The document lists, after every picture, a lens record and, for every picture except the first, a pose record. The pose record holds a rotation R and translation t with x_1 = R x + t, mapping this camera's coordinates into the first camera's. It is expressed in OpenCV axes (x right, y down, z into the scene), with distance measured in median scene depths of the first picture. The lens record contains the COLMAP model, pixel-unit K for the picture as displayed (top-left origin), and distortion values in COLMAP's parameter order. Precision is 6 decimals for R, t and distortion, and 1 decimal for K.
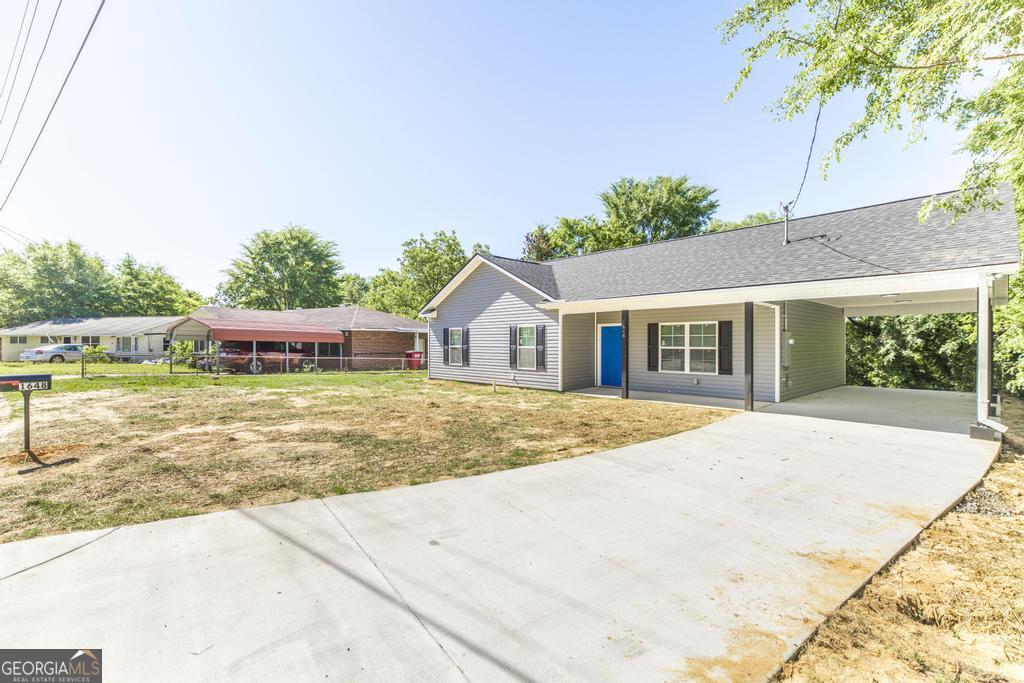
lens RADIAL K [[480.1, 0, 503.4], [0, 480.1, 343.1], [0, 0, 1]] dist [0.003469, 0.000196]
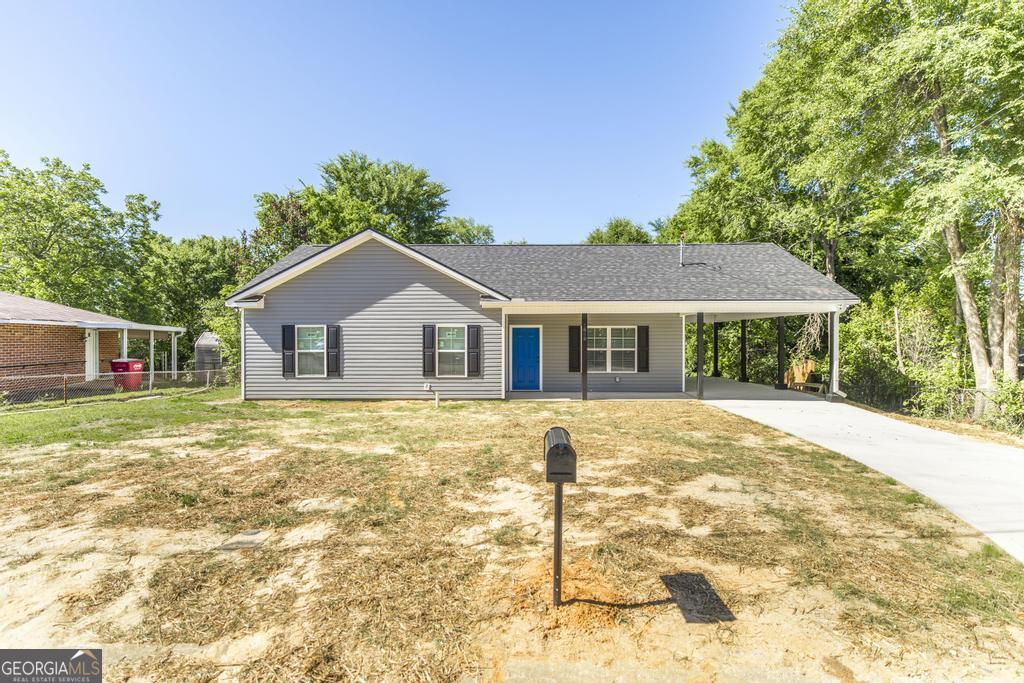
lens RADIAL K [[534.9, 0, 512.0], [0, 534.9, 341.5], [0, 0, 1]] dist [0.000030, 0.000046]
pose [[0.677877, -0.004347, 0.735162, -0.610928], [0.002340, 0.999990, 0.003755, -0.012191], [-0.735171, -0.000826, 0.677881, 0.305998]]
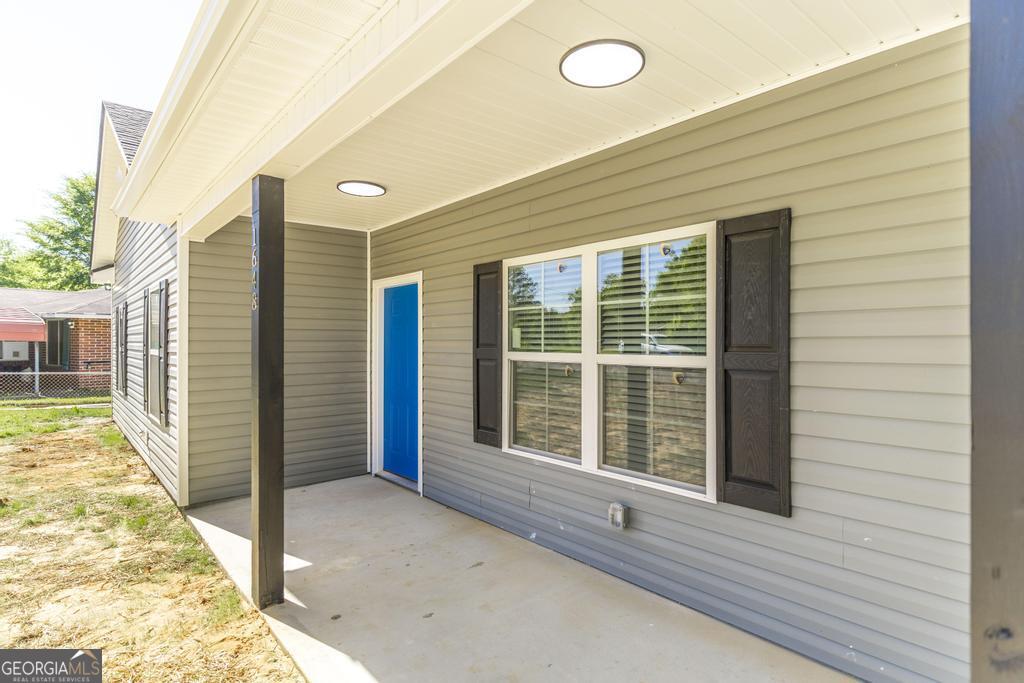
lens RADIAL K [[544.0, 0, 512.0], [0, 544.0, 341.5], [0, 0, 1]] dist [0.000944, 0.000186]
pose [[0.999428, 0.002178, -0.033745, 0.325065], [-0.002311, 0.999990, -0.003888, 0.002567], [0.033736, 0.003964, 0.999423, 0.680584]]
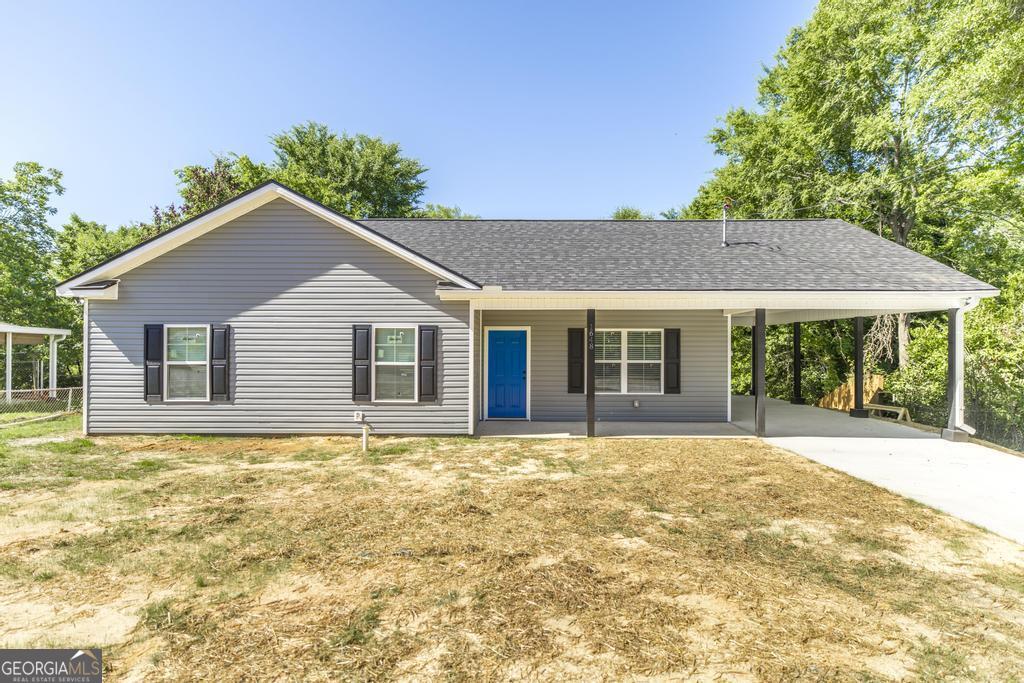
lens RADIAL K [[558.0, 0, 513.6], [0, 558.0, 340.2], [0, 0, 1]] dist [0.002480, 0.000730]
pose [[0.671159, 0.010578, 0.741238, -0.374925], [-0.001849, 0.999919, -0.012595, -0.011998], [-0.741311, 0.007083, 0.671125, 0.481461]]
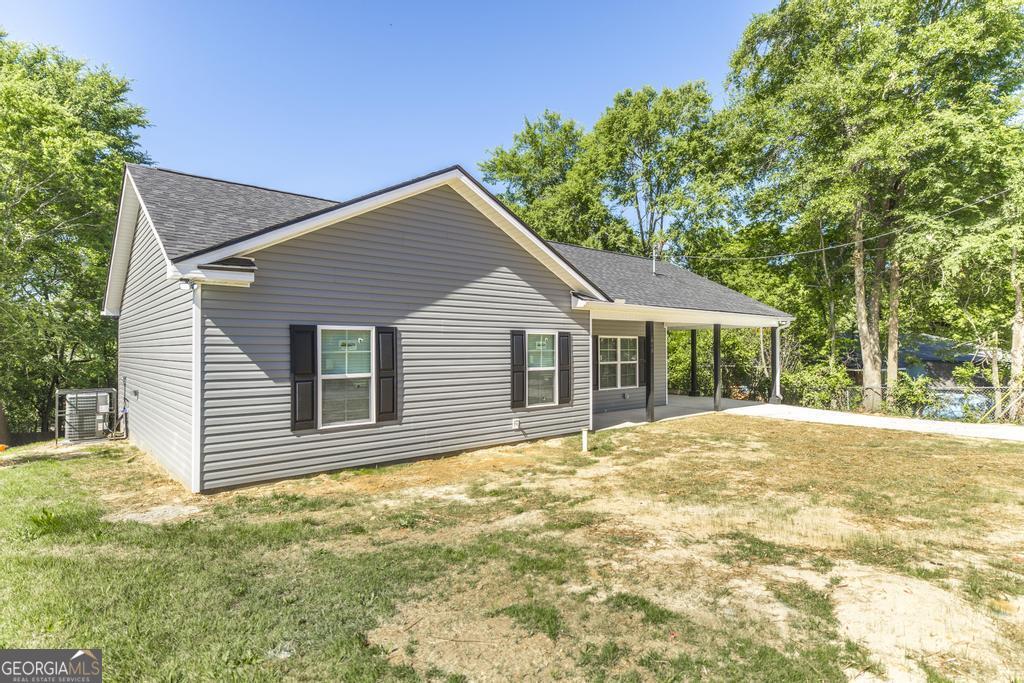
lens RADIAL K [[534.9, 0, 512.0], [0, 534.9, 341.5], [0, 0, 1]] dist [0.000030, 0.000046]
pose [[0.016190, 0.013252, 0.999781, -0.649647], [0.004373, 0.999902, -0.013325, -0.017571], [-0.999859, 0.004588, 0.016131, 1.099526]]
